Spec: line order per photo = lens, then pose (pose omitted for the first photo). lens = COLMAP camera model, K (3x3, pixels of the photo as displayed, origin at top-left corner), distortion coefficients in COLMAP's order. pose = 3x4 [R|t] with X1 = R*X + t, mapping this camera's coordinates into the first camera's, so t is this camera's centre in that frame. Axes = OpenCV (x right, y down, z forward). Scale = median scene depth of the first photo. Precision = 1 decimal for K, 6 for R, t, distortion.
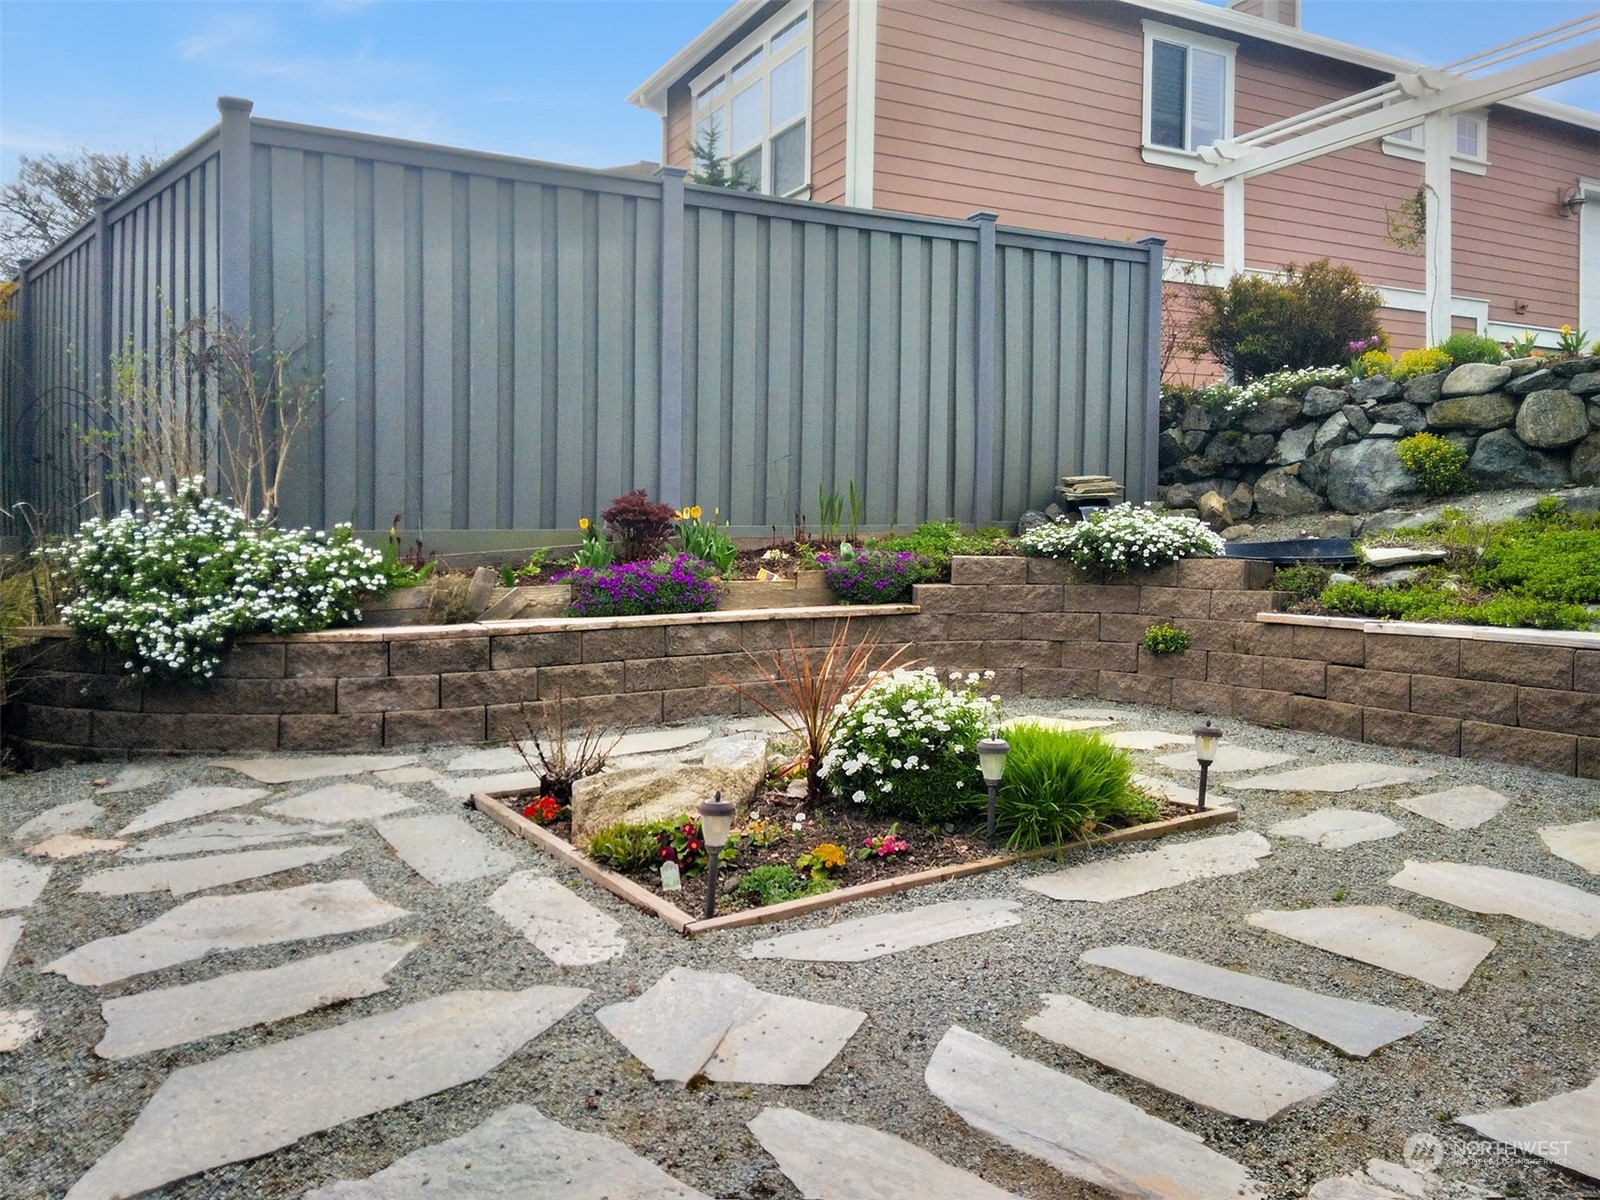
lens RADIAL K [[1157.4, 0, 772.3], [0, 1157.4, 599.7], [0, 0, 1]] dist [0.071068, -0.053883]
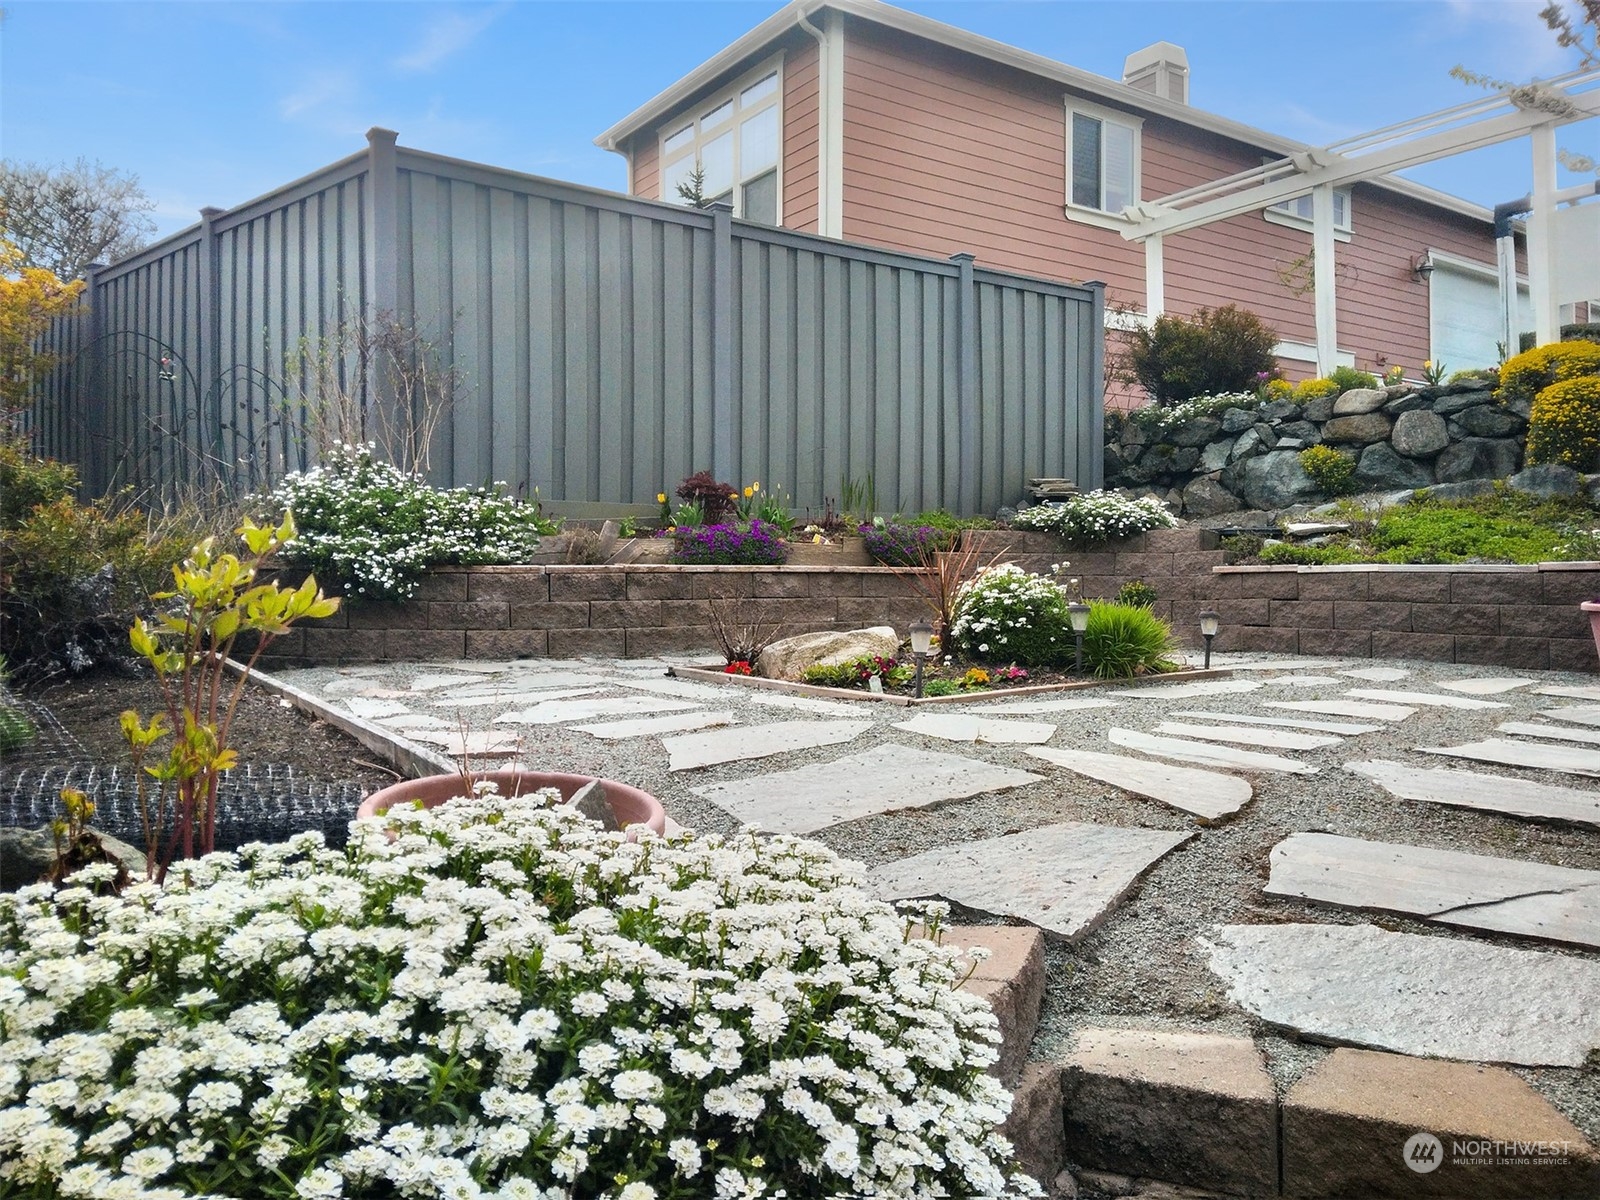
lens RADIAL K [[1171.7, 0, 800.0], [0, 1171.7, 600.0], [0, 0, 1]] dist [0.069022, 0.000506]
pose [[0.993429, 0.002801, 0.114417, -0.127717], [0.001703, 0.999228, -0.039244, 0.069273], [-0.114438, 0.039181, 0.992657, -0.160505]]
